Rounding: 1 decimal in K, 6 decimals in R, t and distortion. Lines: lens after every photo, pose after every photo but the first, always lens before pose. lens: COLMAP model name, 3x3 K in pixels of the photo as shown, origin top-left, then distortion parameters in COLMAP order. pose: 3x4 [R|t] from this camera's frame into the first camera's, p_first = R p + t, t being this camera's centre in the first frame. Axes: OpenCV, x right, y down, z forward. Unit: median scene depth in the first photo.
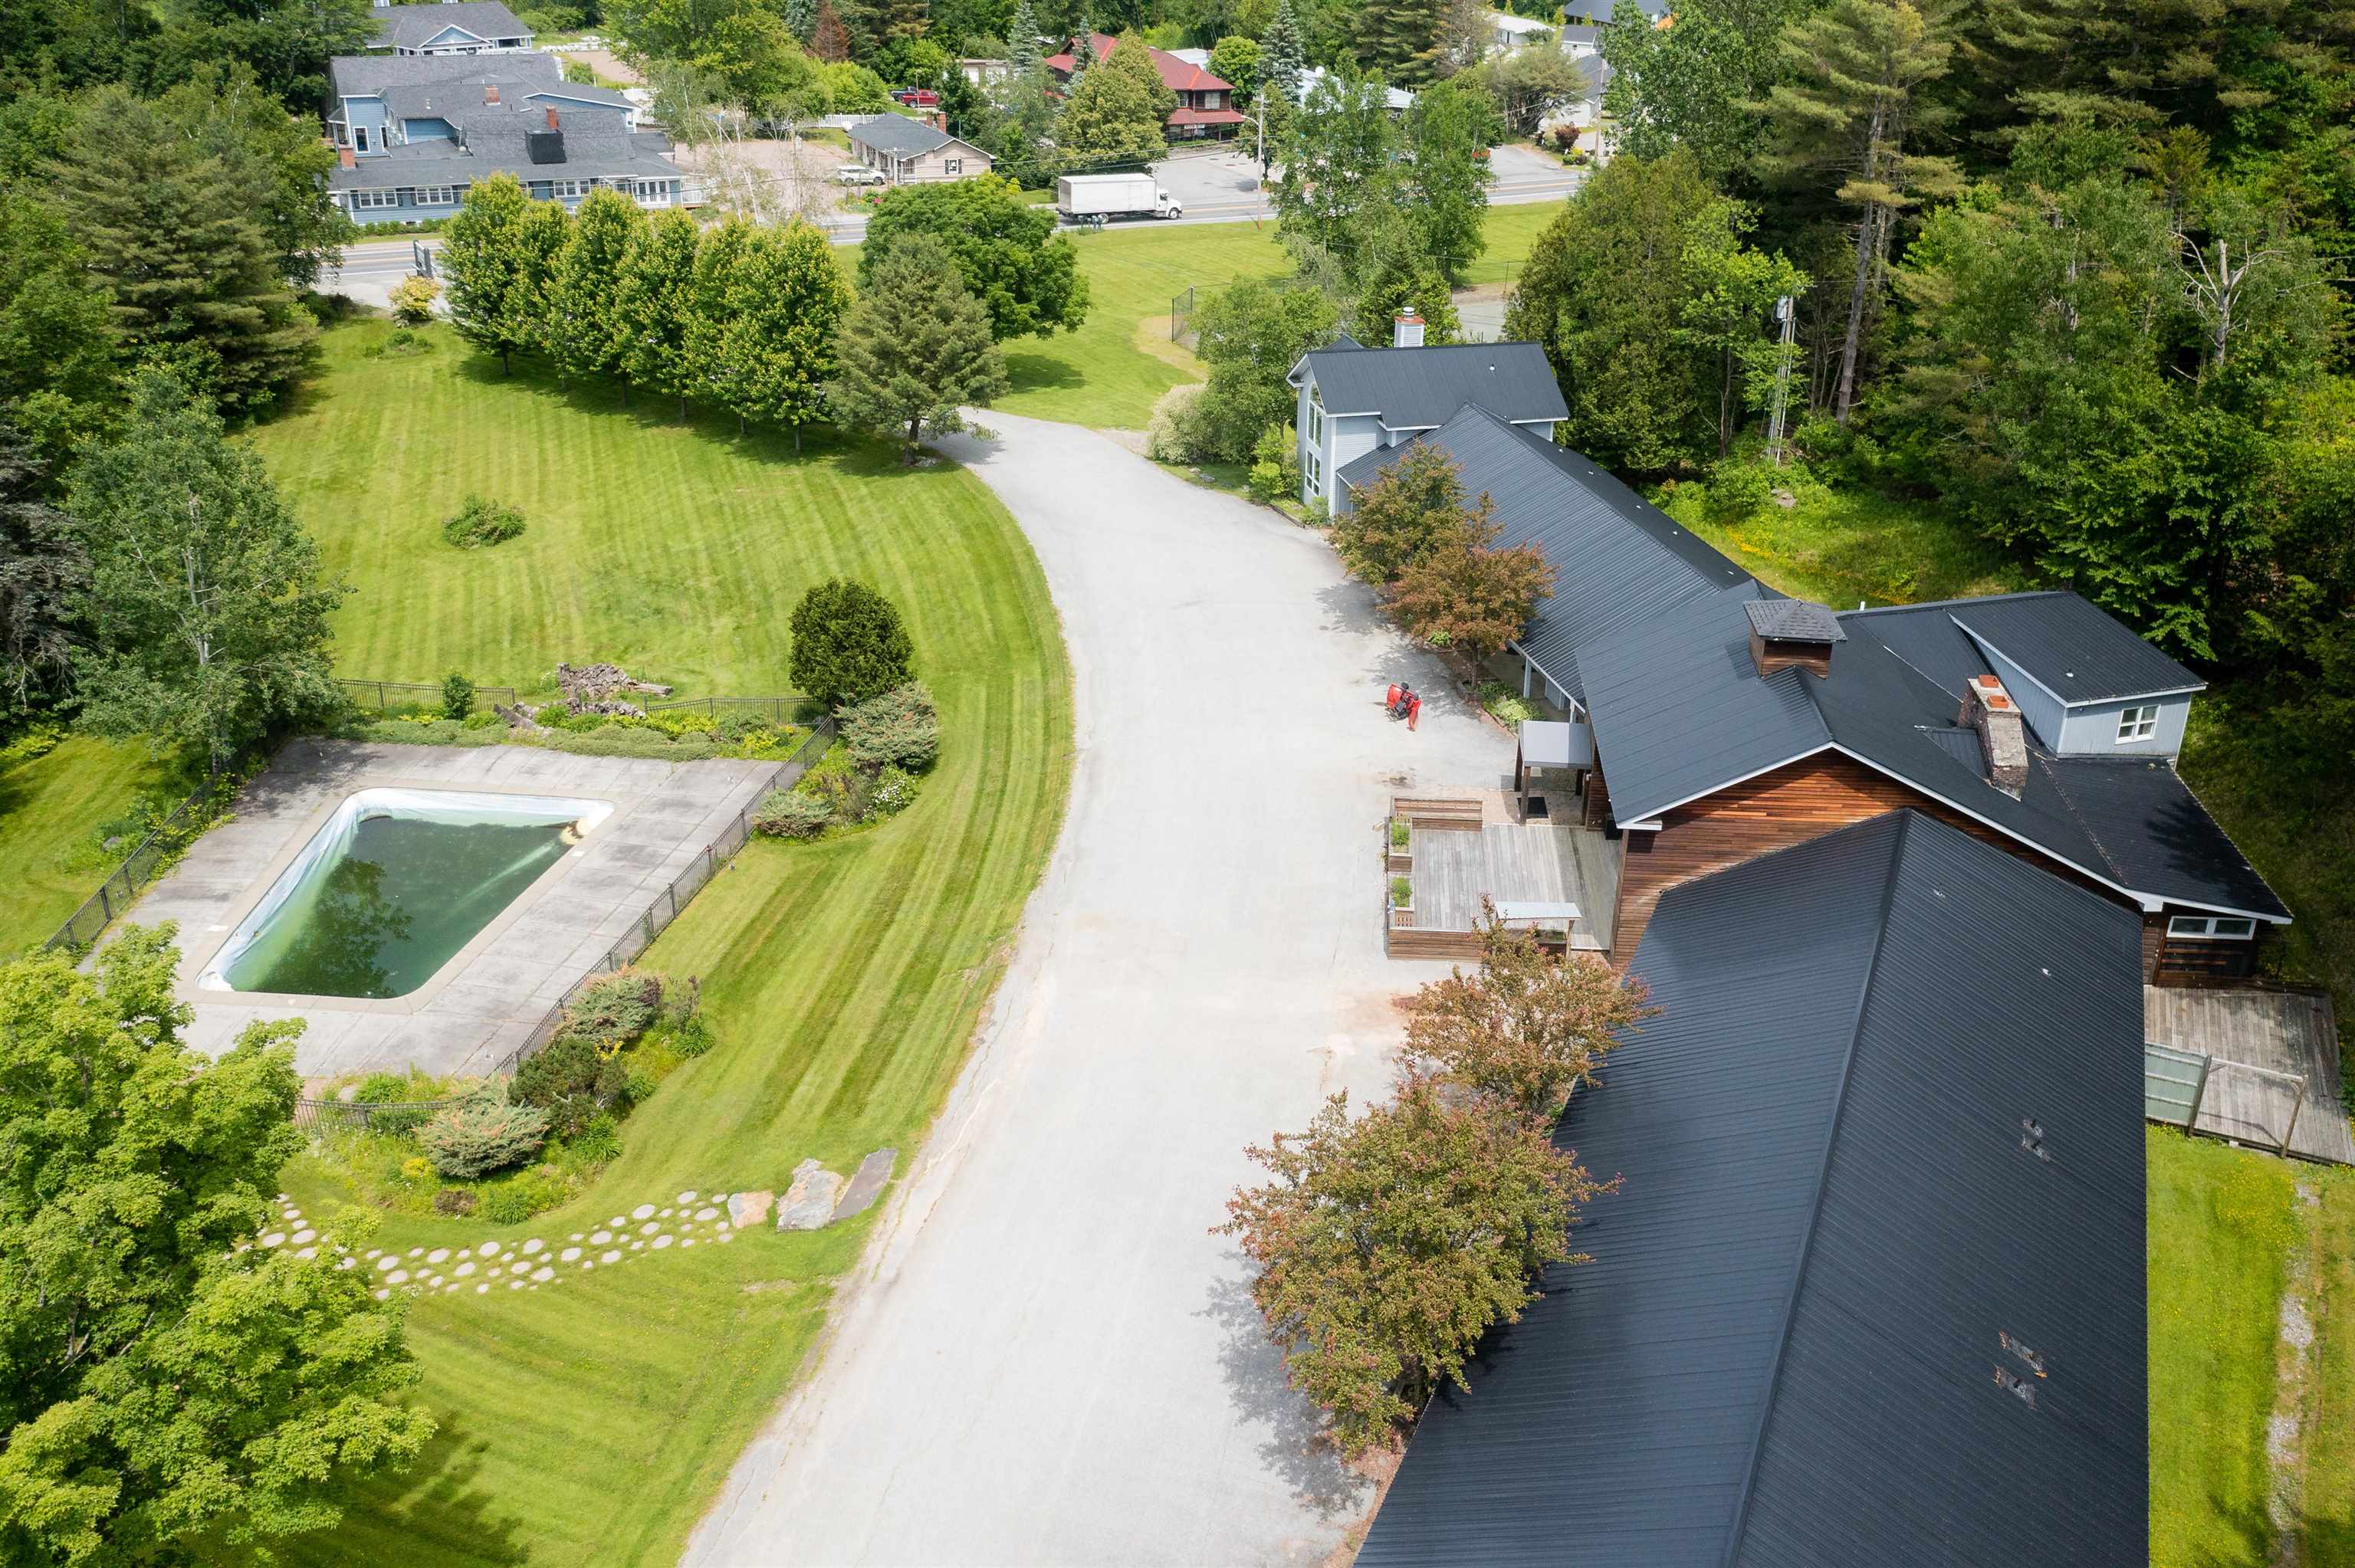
lens RADIAL K [[1934.7, 0, 1385.3], [0, 1934.7, 619.6], [0, 0, 1]] dist [-0.018540, 0.000651]
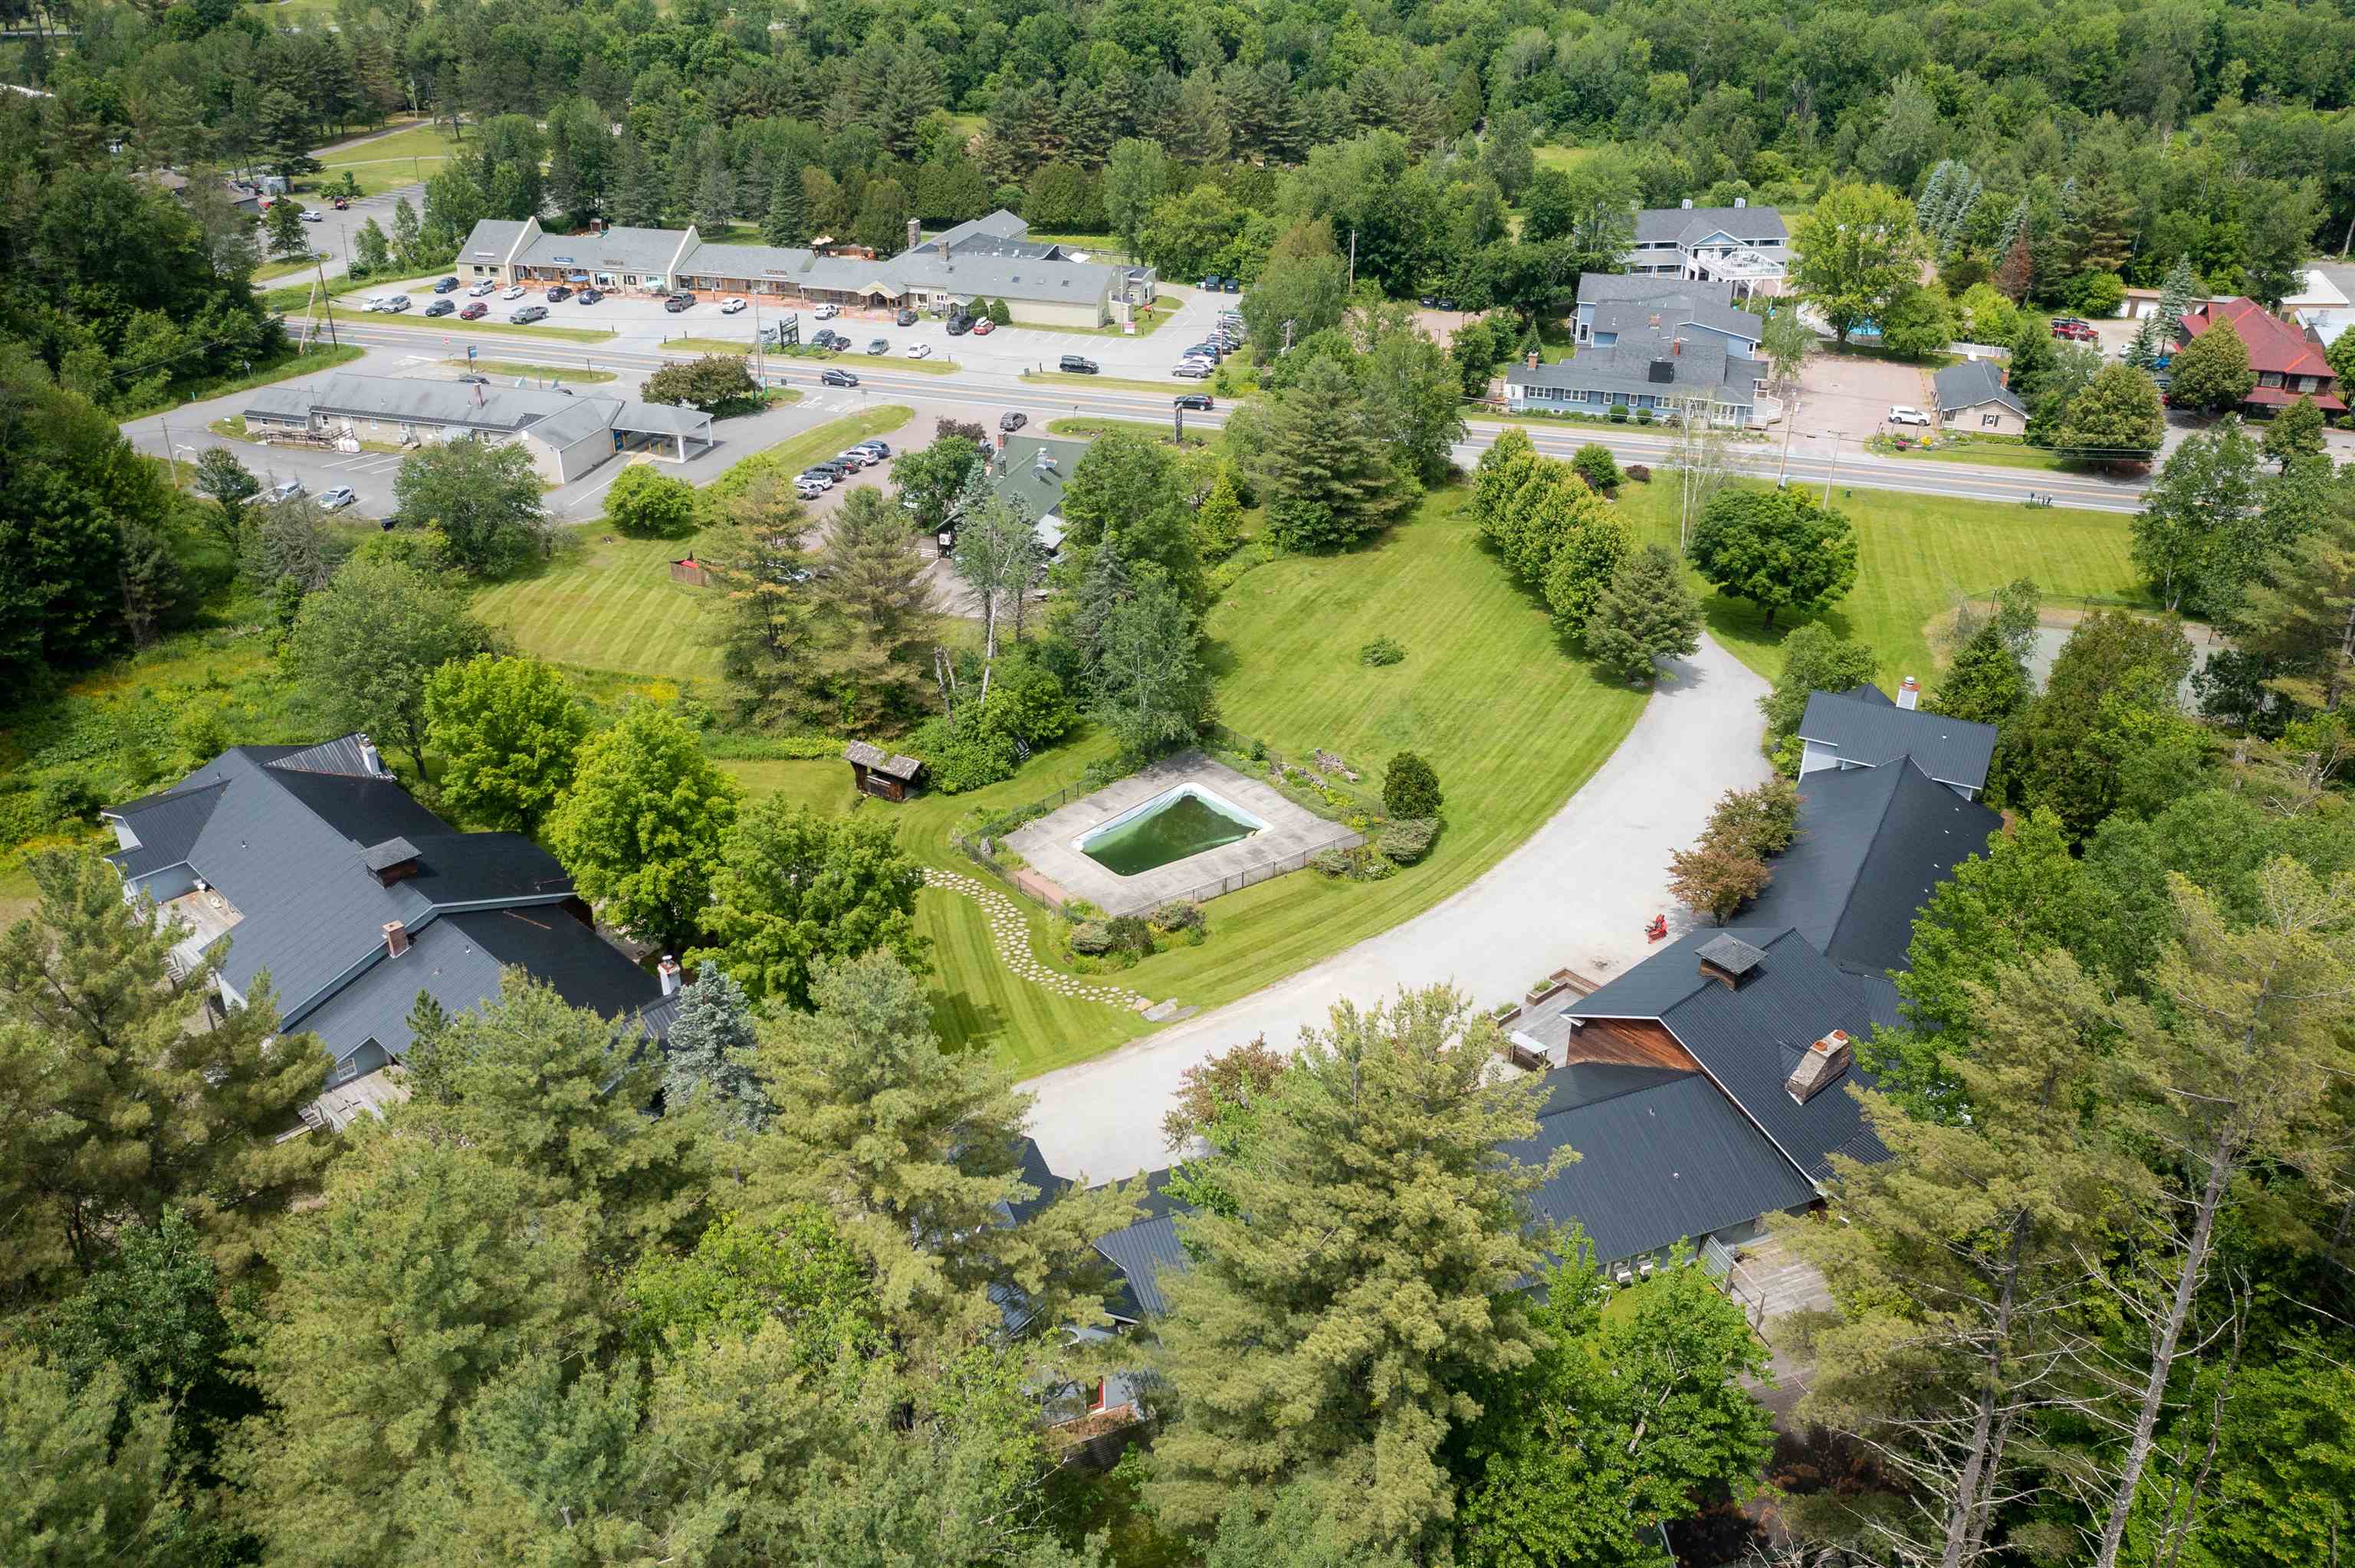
lens RADIAL K [[1847.4, 0, 1171.3], [0, 1847.4, 777.9], [0, 0, 1]] dist [-0.016783, 0.003996]
pose [[0.654999, 0.306047, -0.690878, 0.590934], [-0.256753, 0.950049, 0.177437, -0.187450], [0.710672, 0.061164, 0.700860, -0.296183]]
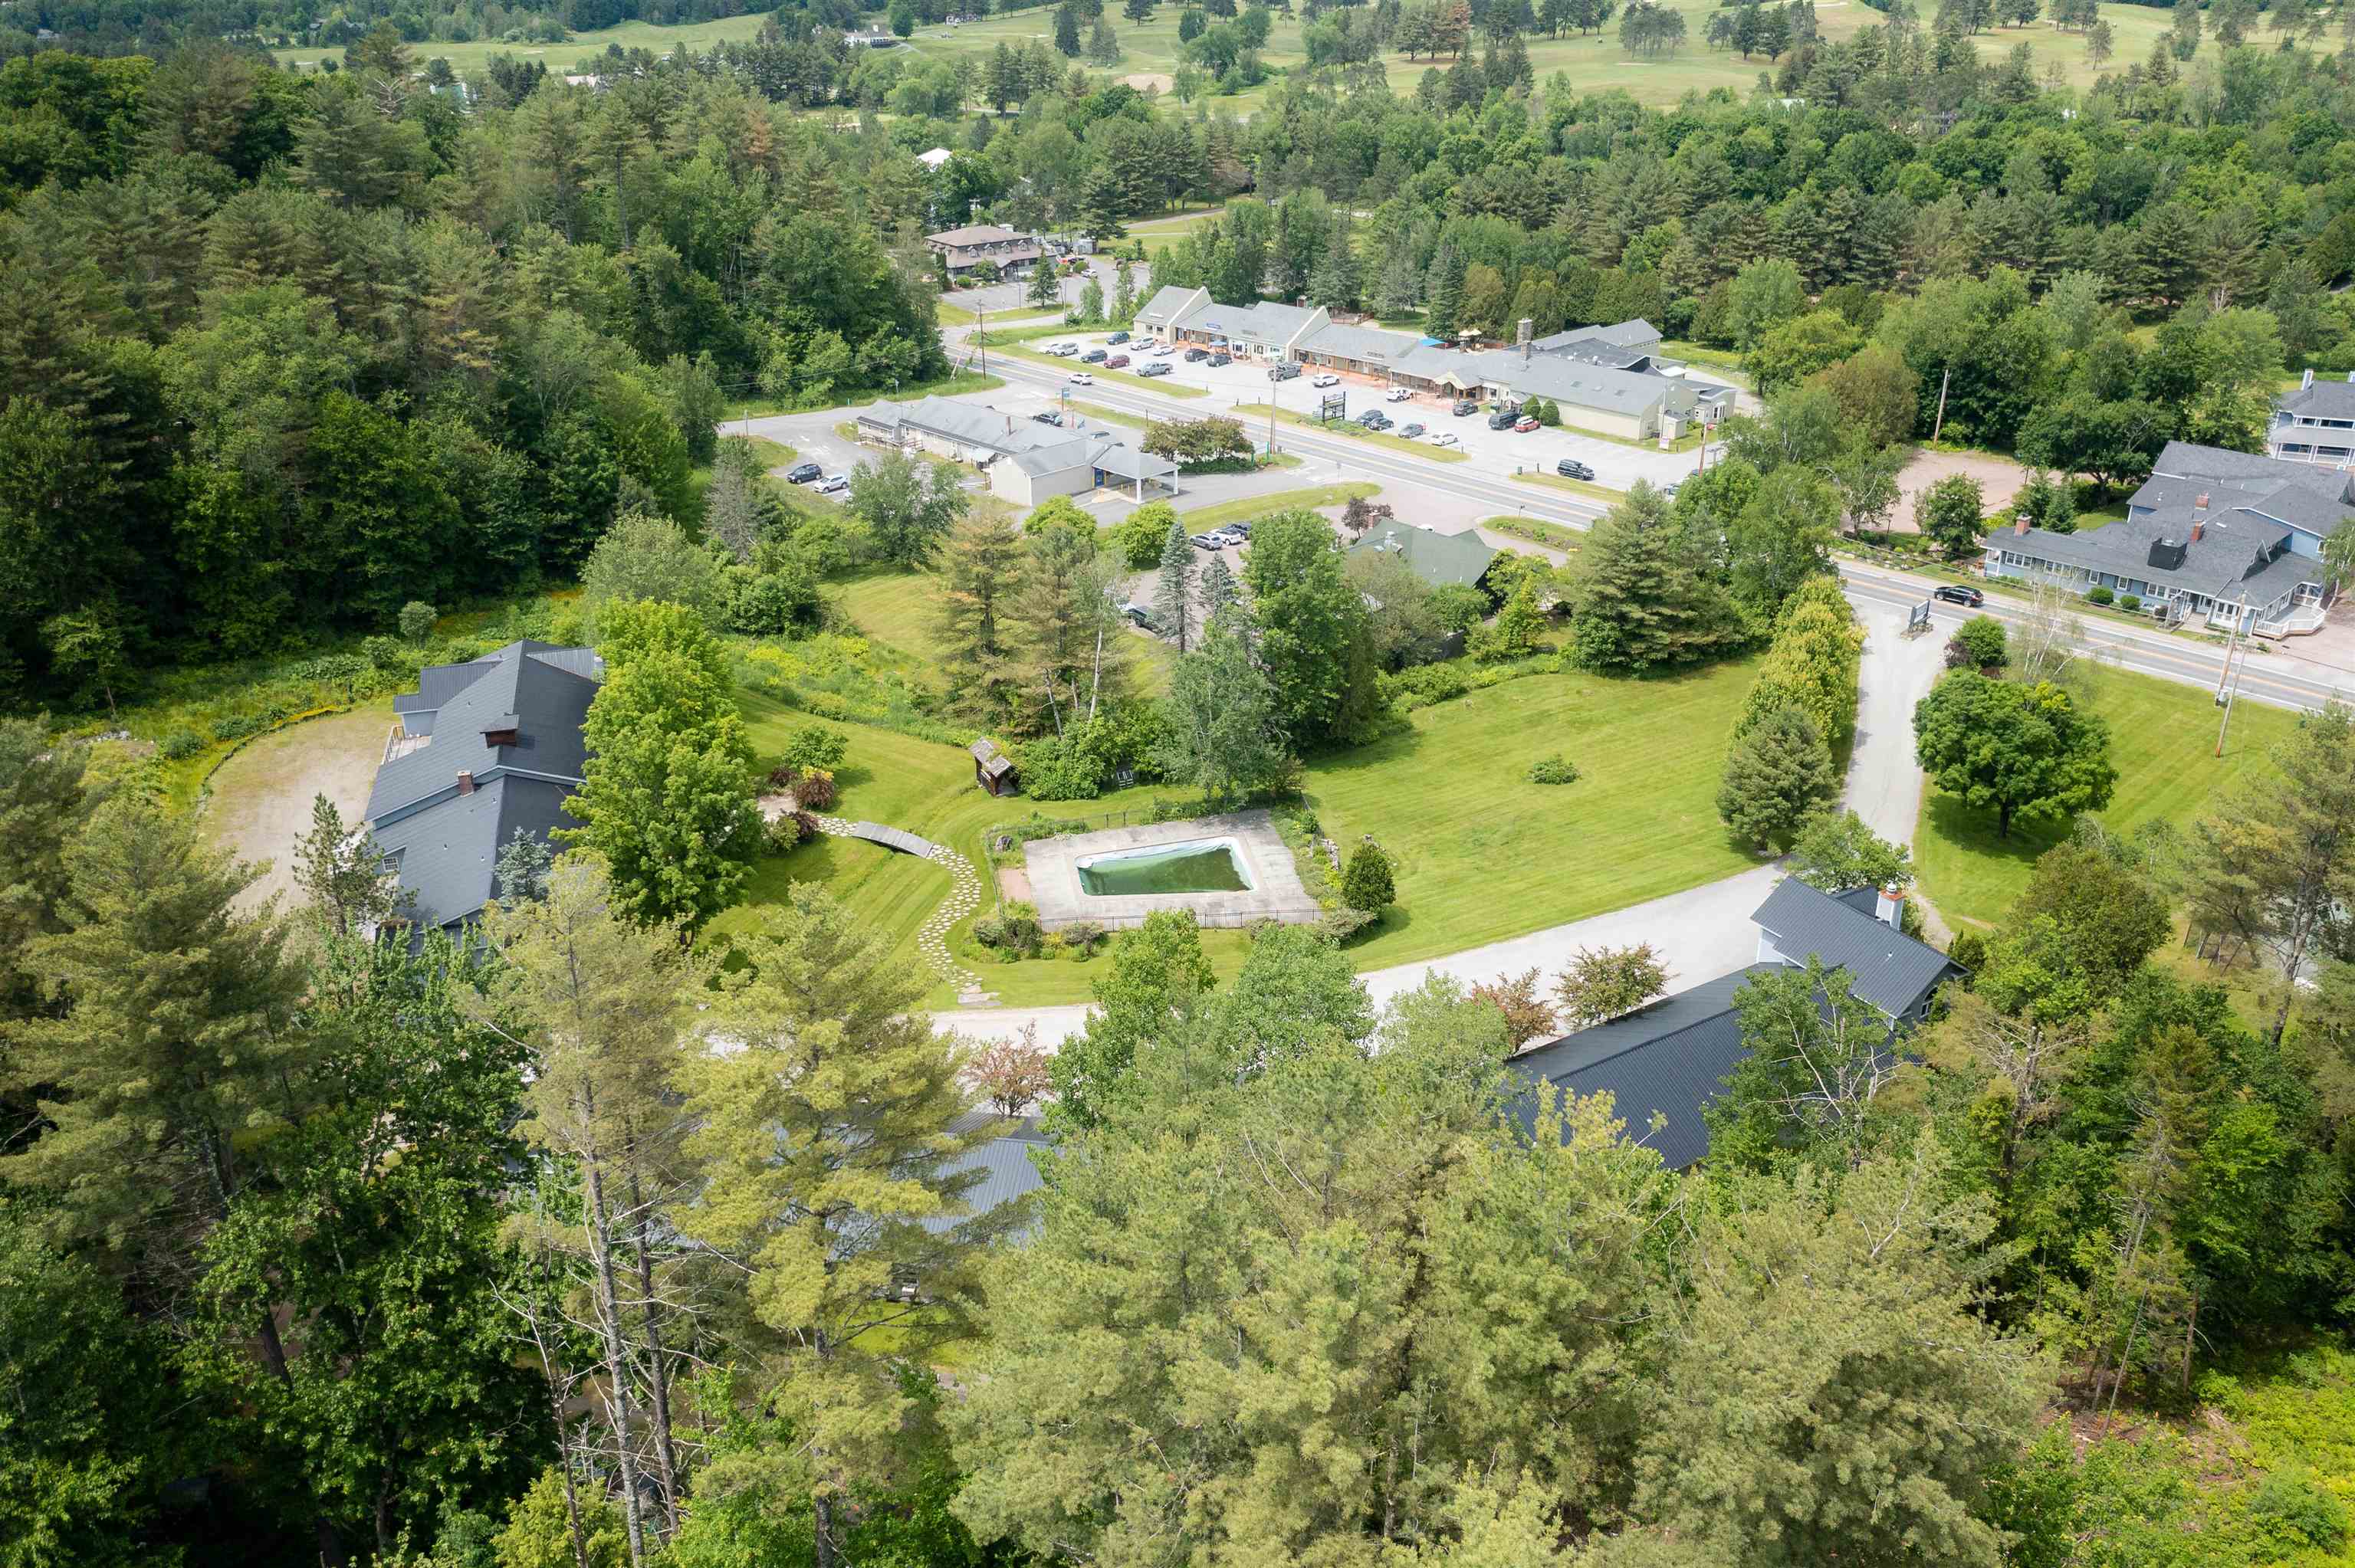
lens RADIAL K [[1838.4, 0, 1173.3], [0, 1838.4, 783.2], [0, 0, 1]] dist [-0.008927, -0.000291]
pose [[0.174918, 0.364441, -0.914651, 0.964171], [-0.353295, 0.890340, 0.287190, -0.387438], [0.919014, 0.272907, 0.284492, 0.226149]]
